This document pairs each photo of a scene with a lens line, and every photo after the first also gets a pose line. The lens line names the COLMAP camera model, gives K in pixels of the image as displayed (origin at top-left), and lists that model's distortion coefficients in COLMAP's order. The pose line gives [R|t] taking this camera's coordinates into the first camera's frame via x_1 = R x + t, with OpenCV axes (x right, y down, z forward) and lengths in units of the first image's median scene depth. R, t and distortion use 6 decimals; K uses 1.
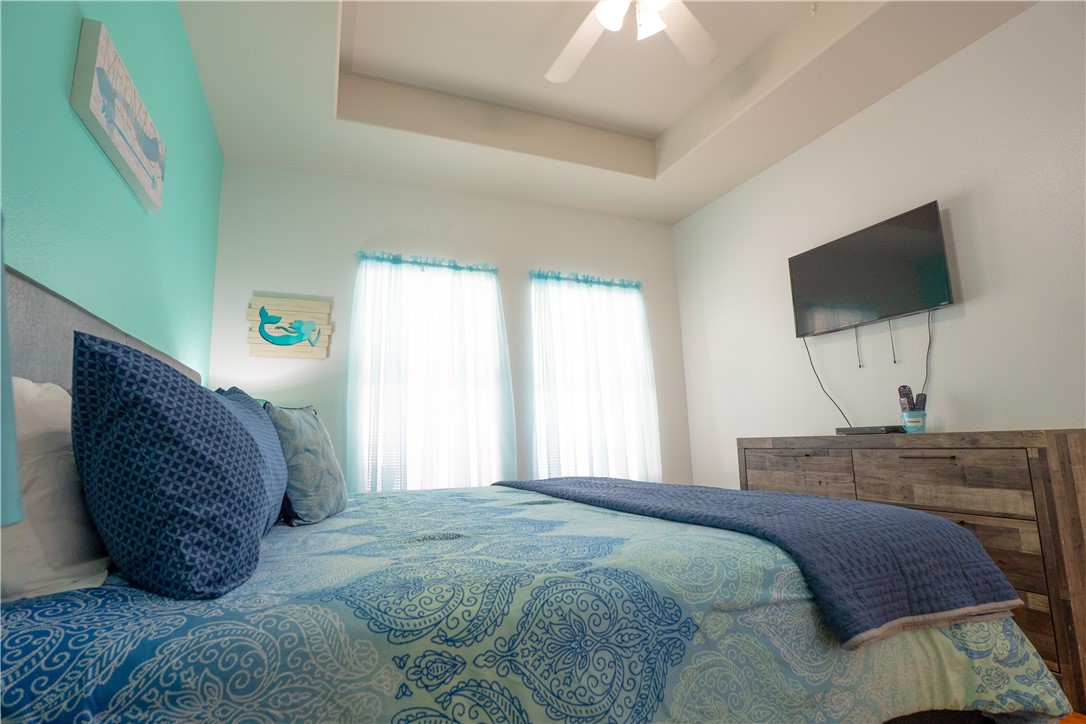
lens RADIAL K [[519.7, 0, 527.7], [0, 519.7, 359.3], [0, 0, 1]] dist [-0.033634, 0.001017]
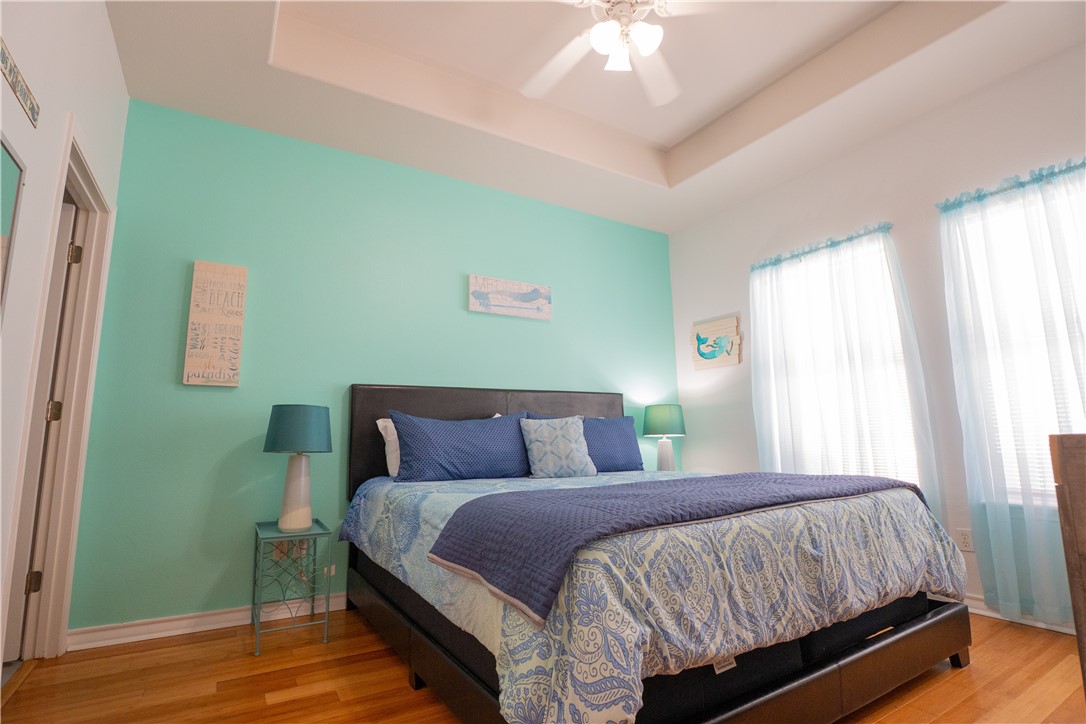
lens RADIAL K [[519.7, 0, 527.7], [0, 519.7, 359.3], [0, 0, 1]] dist [-0.033634, 0.001017]
pose [[0.153602, -0.129039, -0.979671, 0.715854], [0.163514, 0.981087, -0.103589, 0.032705], [0.974510, -0.144279, 0.171797, 0.311690]]
